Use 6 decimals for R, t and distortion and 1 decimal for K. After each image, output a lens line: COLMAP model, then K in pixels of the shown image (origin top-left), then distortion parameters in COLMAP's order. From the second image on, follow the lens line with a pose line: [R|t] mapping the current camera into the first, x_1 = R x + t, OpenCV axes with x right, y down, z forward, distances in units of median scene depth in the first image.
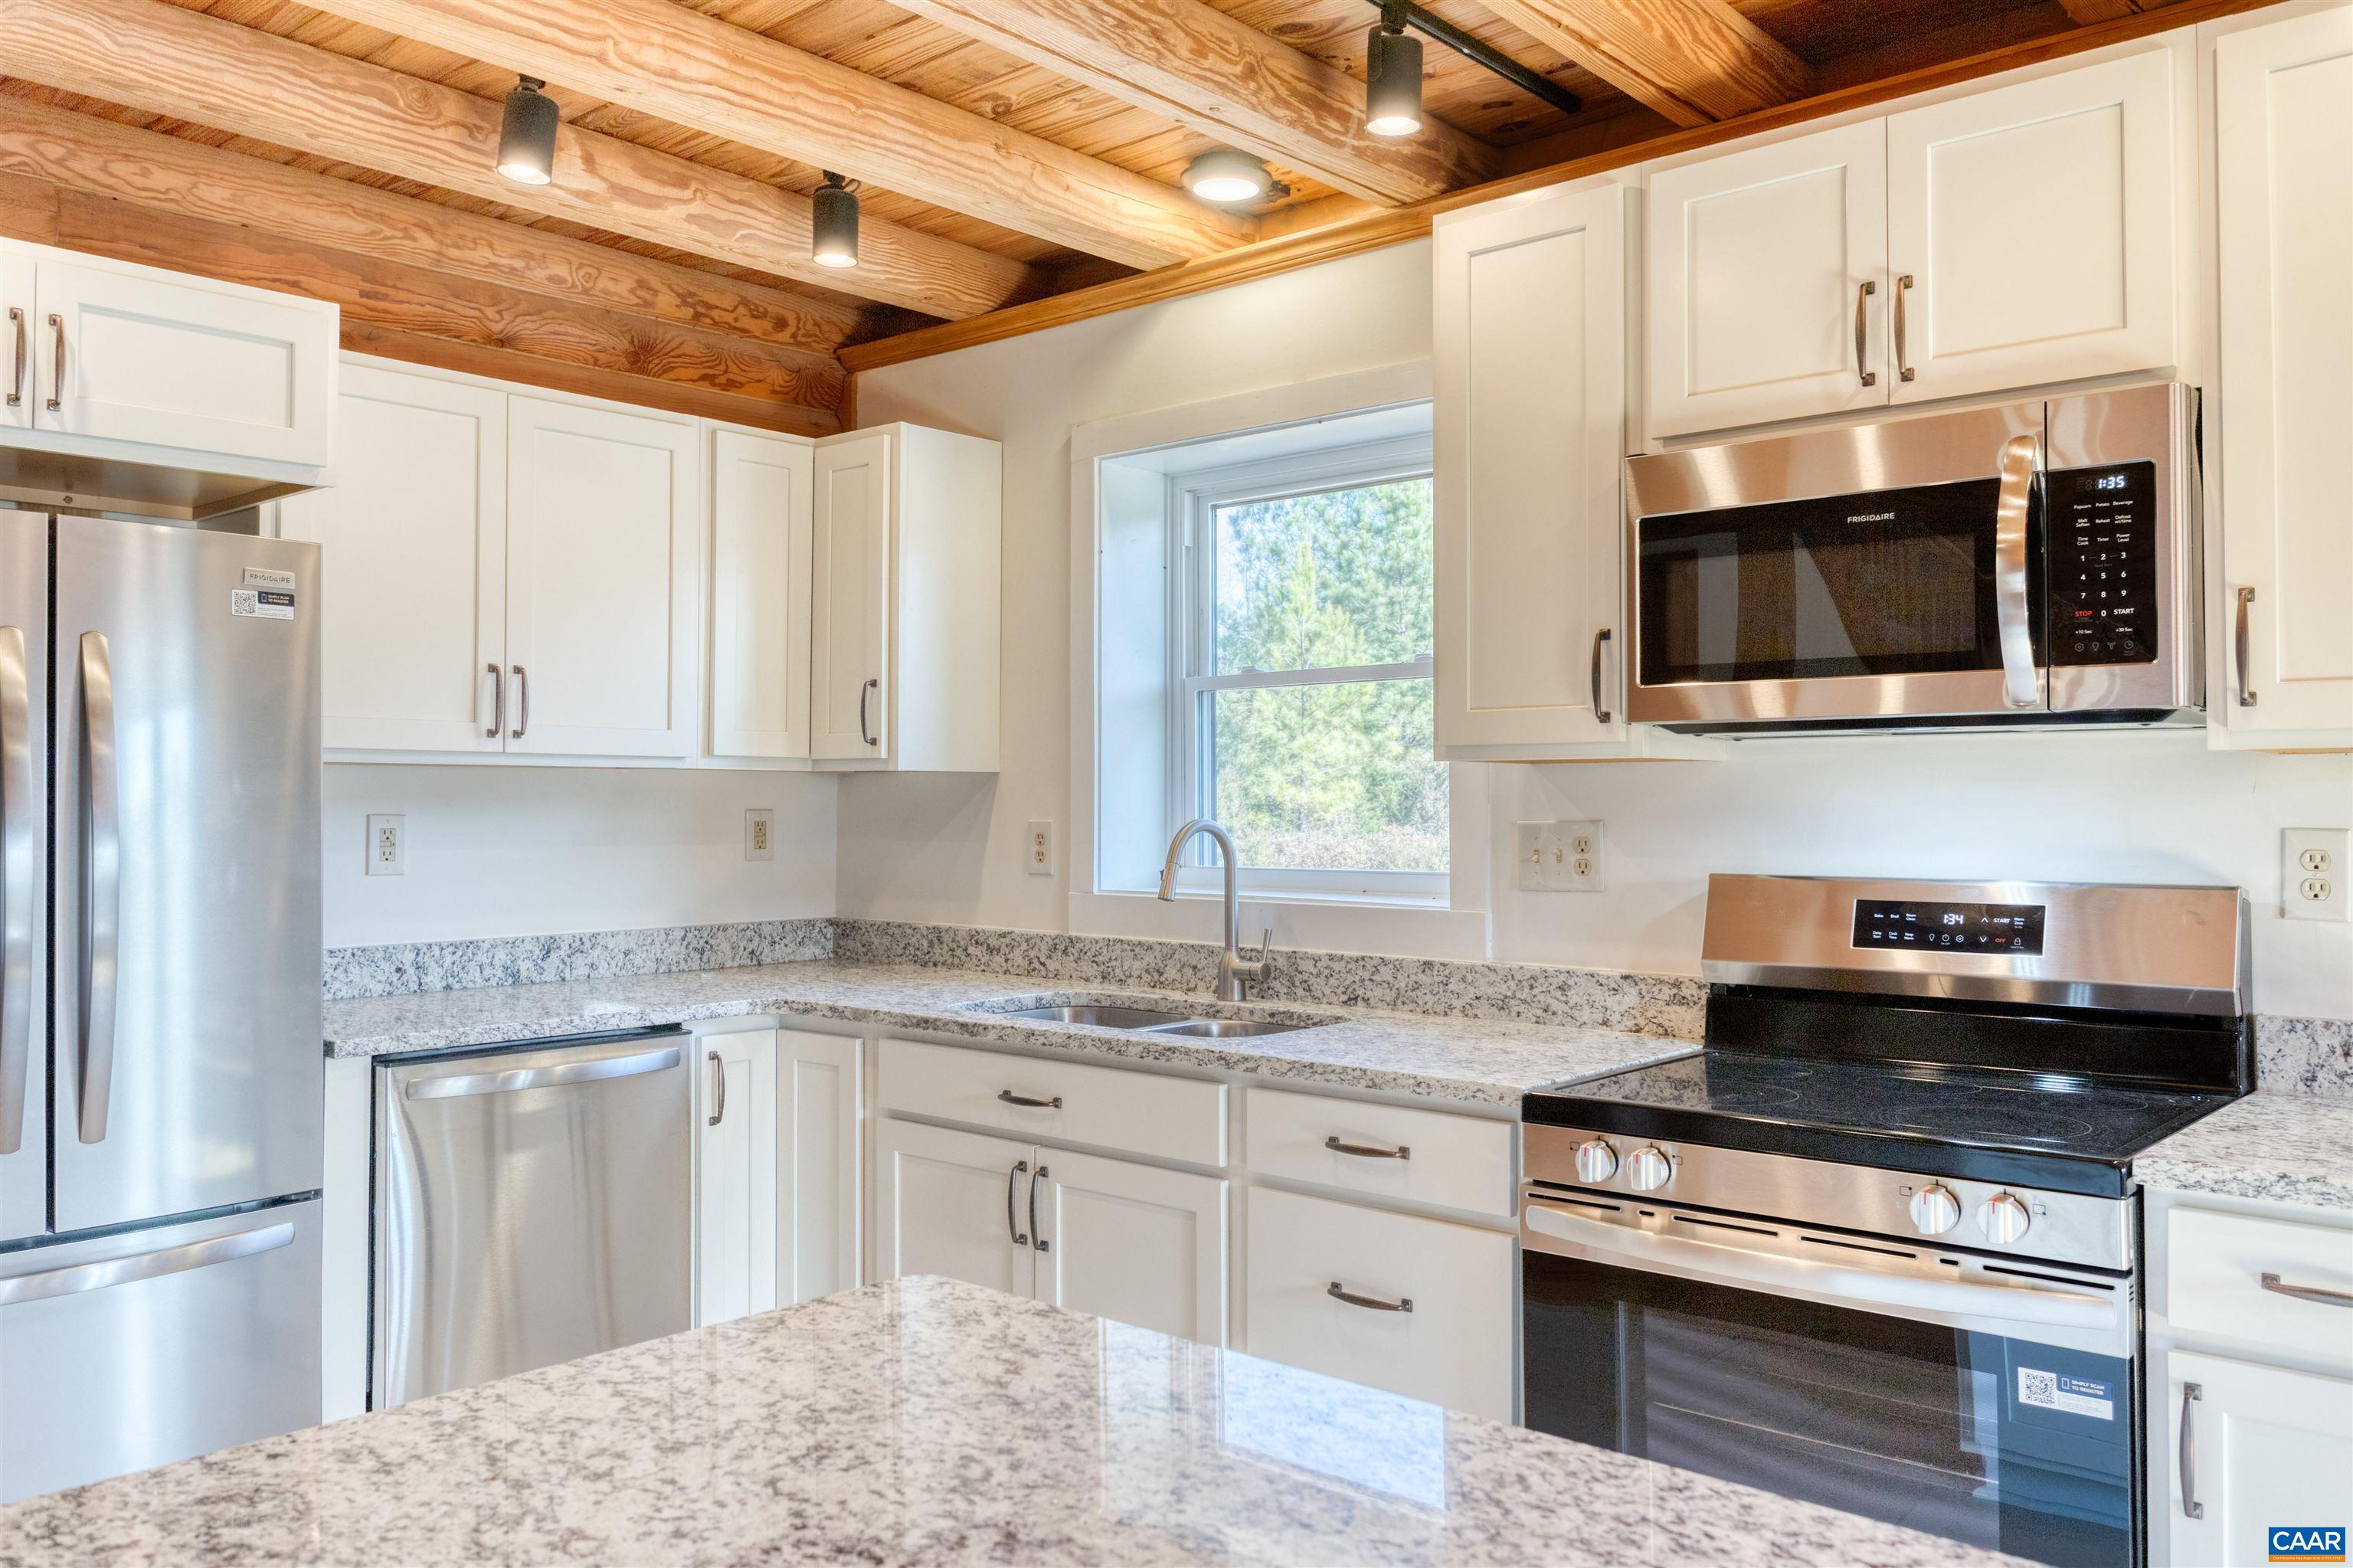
lens RADIAL K [[1816.4, 0, 1169.4], [0, 1816.4, 762.1], [0, 0, 1]] dist [0.032252, -0.048852]
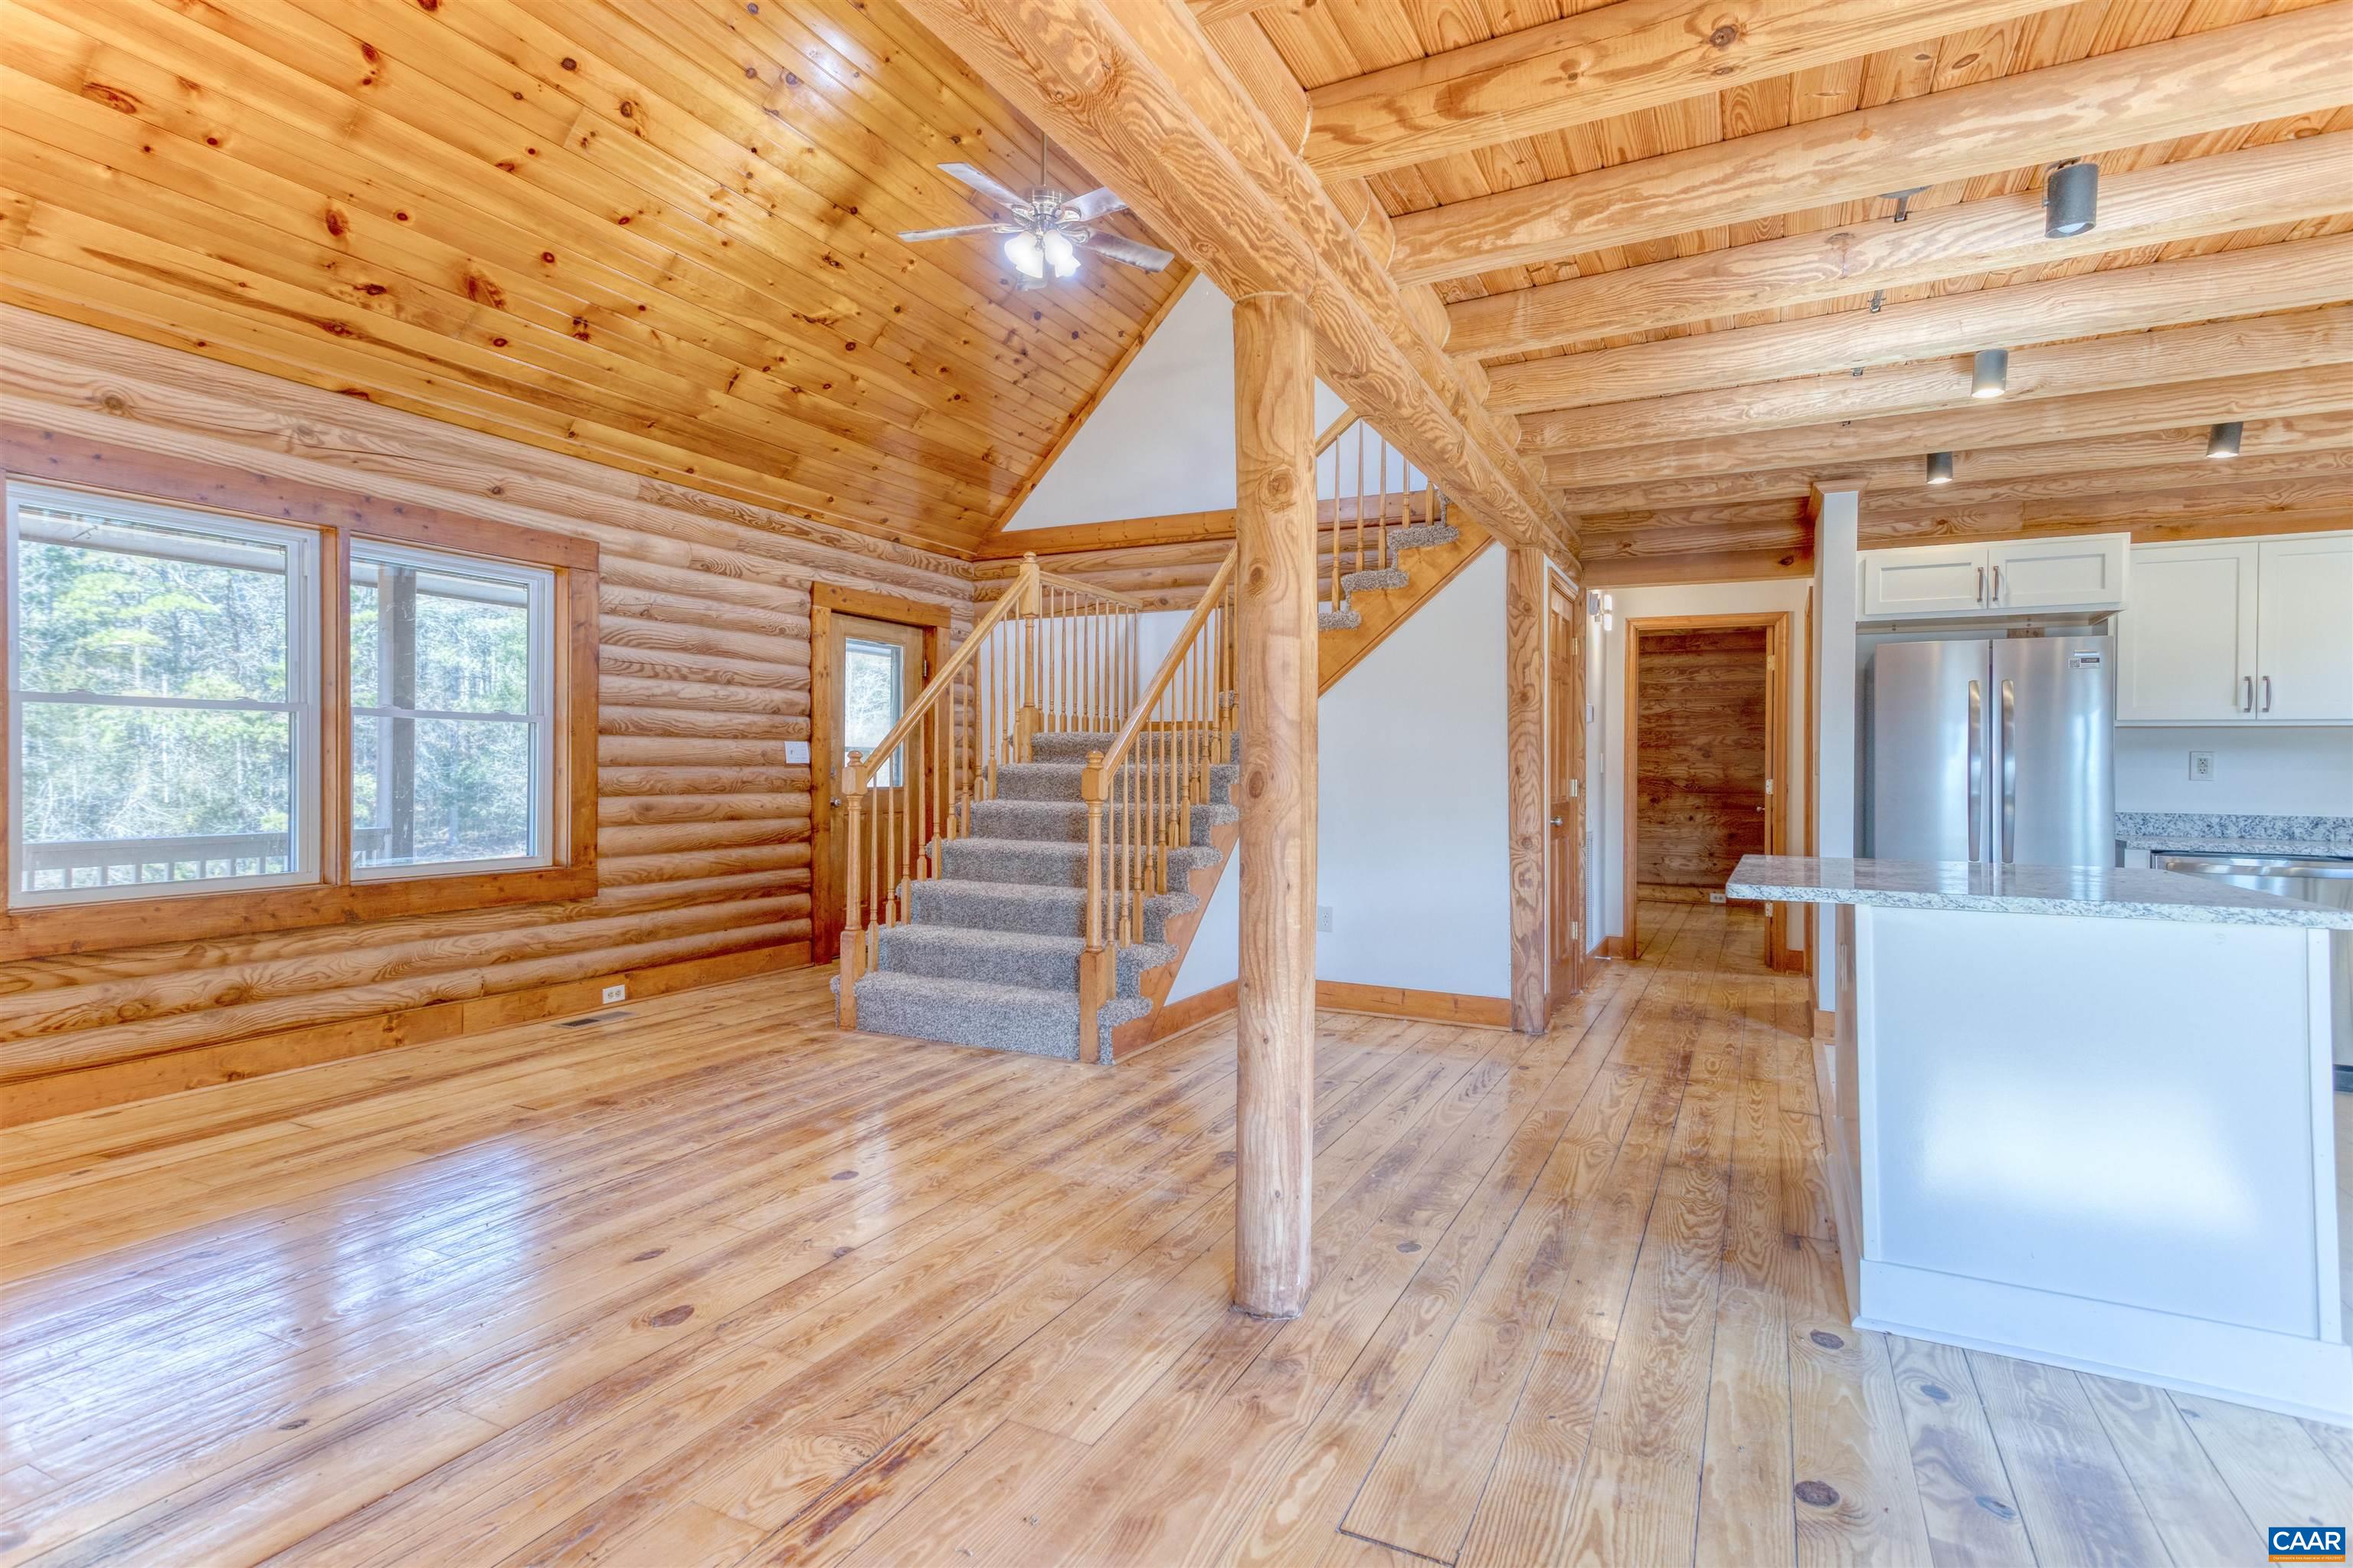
lens RADIAL K [[1175.6, 0, 1170.3], [0, 1175.6, 760.4], [0, 0, 1]] dist [0.033437, 0.001730]
pose [[0.262086, -0.004205, -0.965035, 0.626199], [0.008820, 0.999959, -0.001962, 0.032824], [0.965004, -0.007998, 0.262112, -0.531123]]
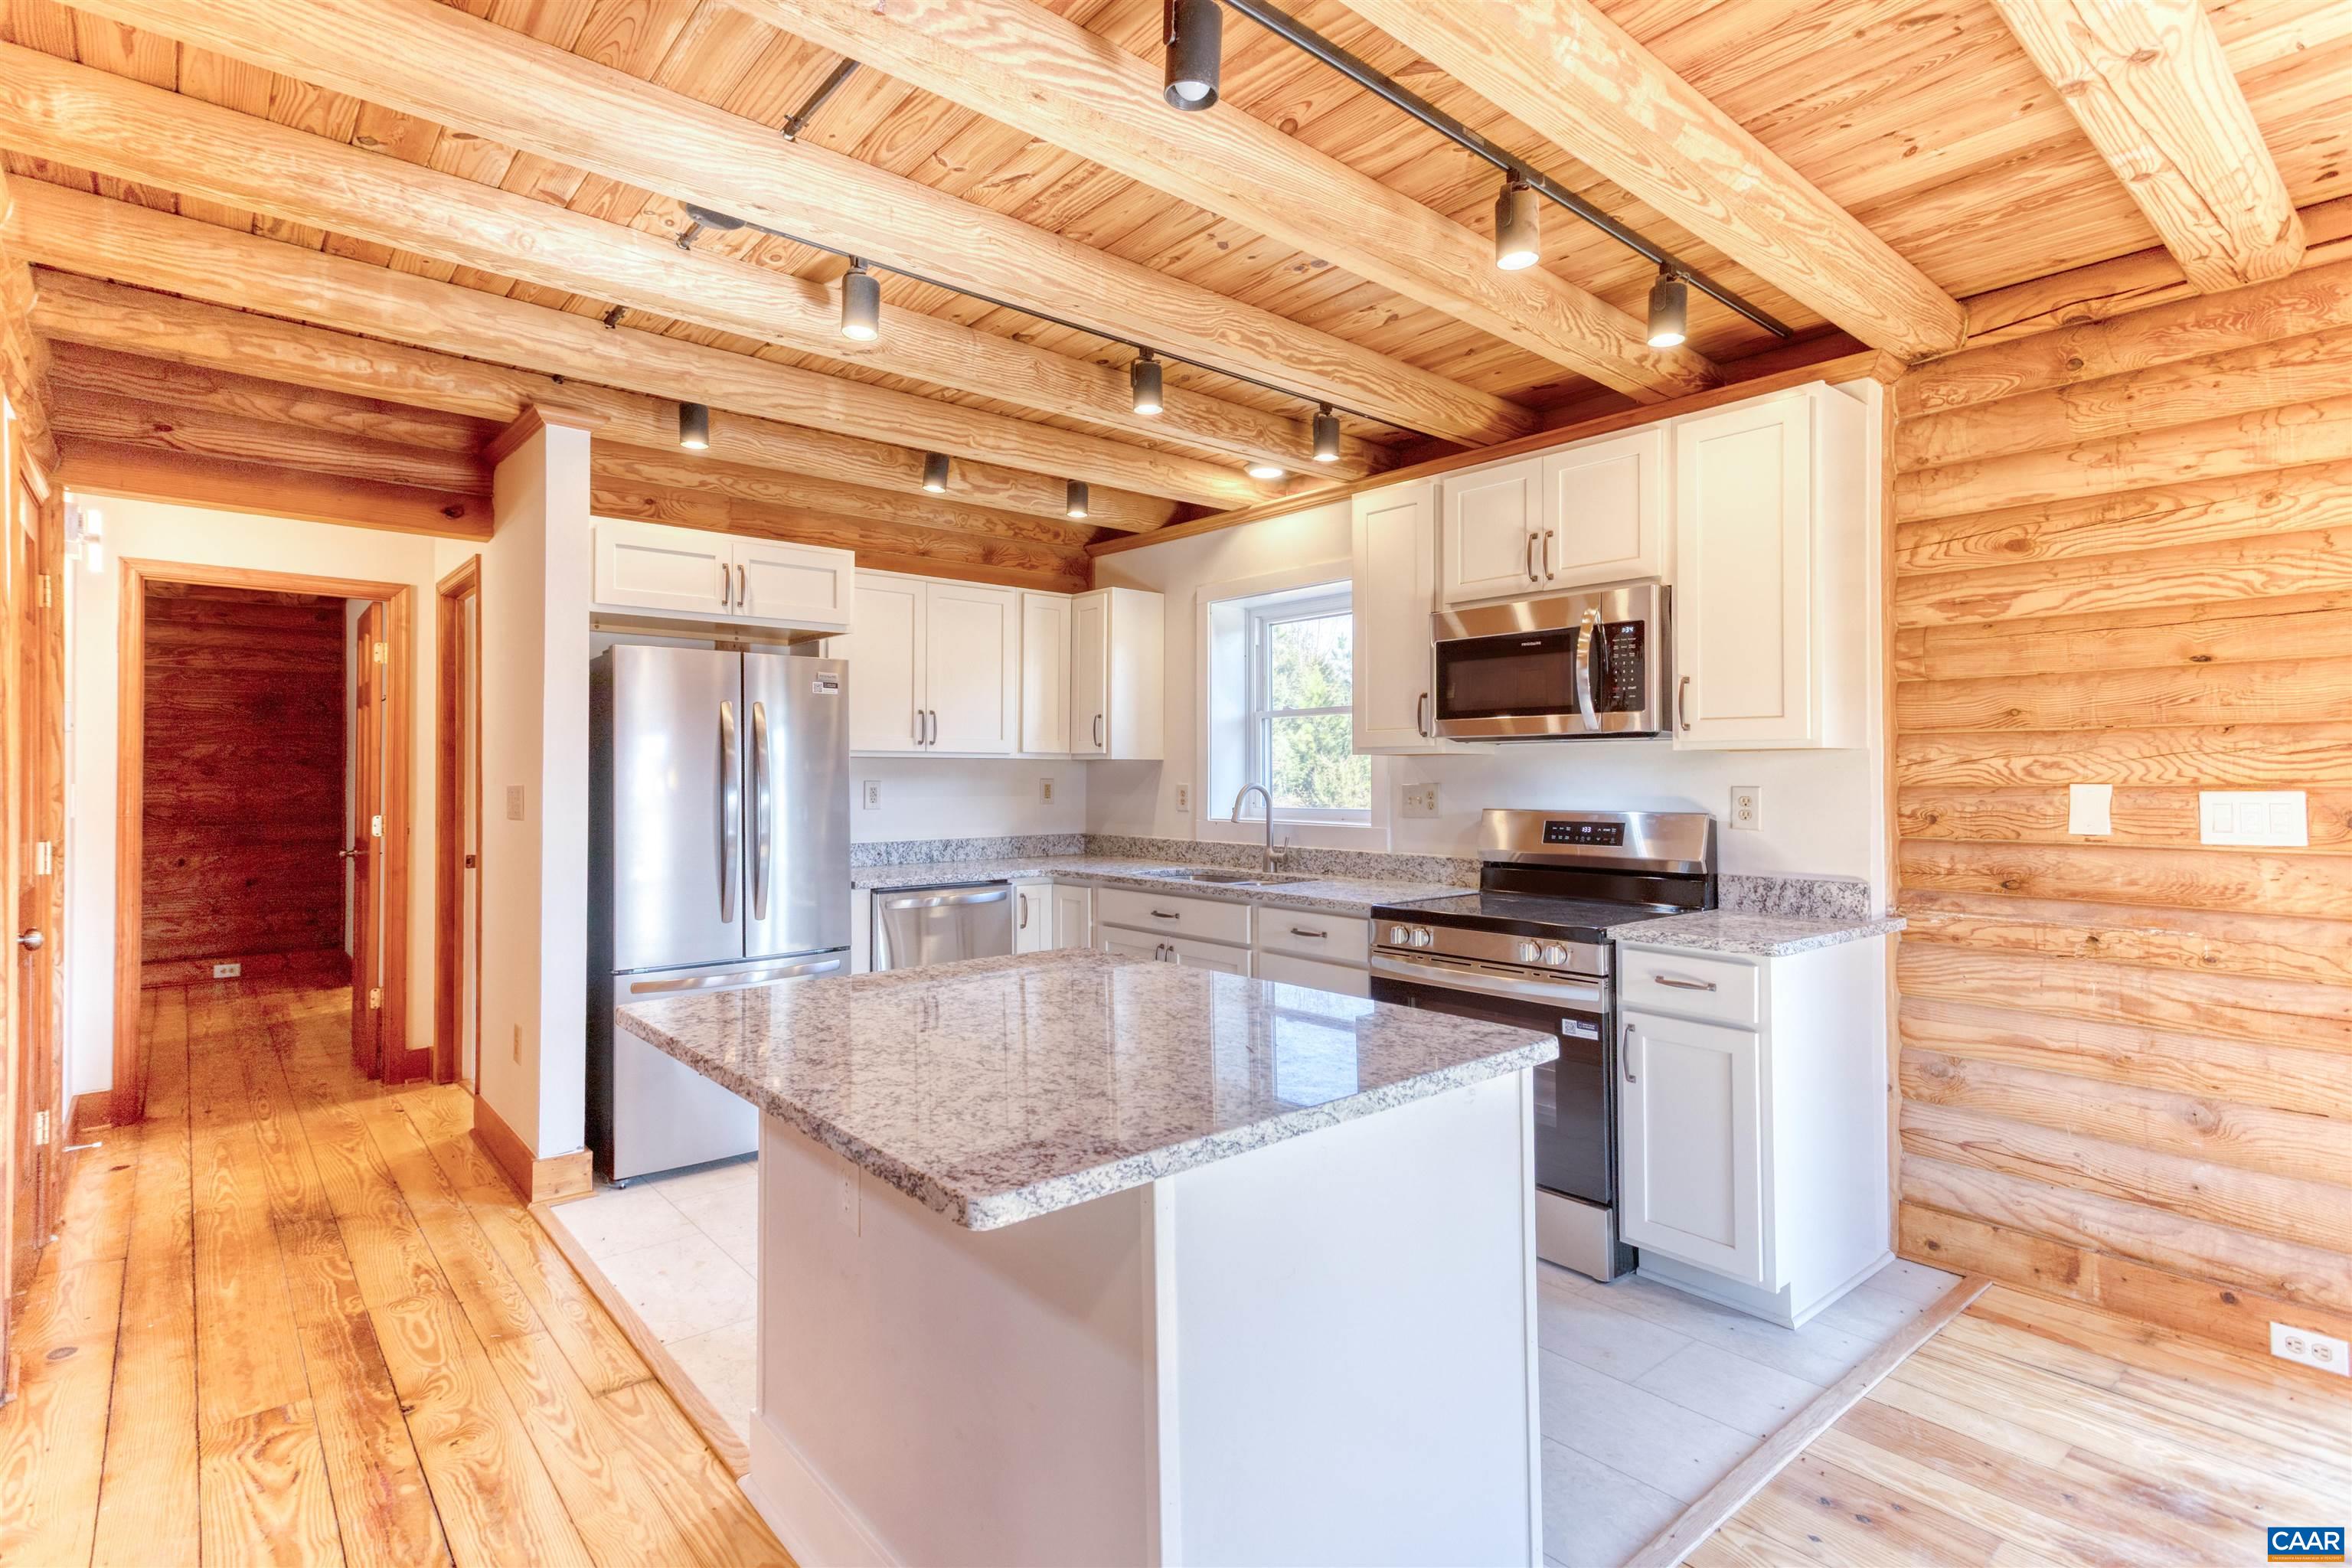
lens RADIAL K [[1152.9, 0, 1171.2], [0, 1152.9, 759.1], [0, 0, 1]] dist [0.020149, 0.008561]
pose [[0.990919, -0.002765, -0.134431, 0.100112], [0.003791, 0.999966, 0.007379, -0.005472], [0.134406, -0.007822, 0.990896, -0.297512]]
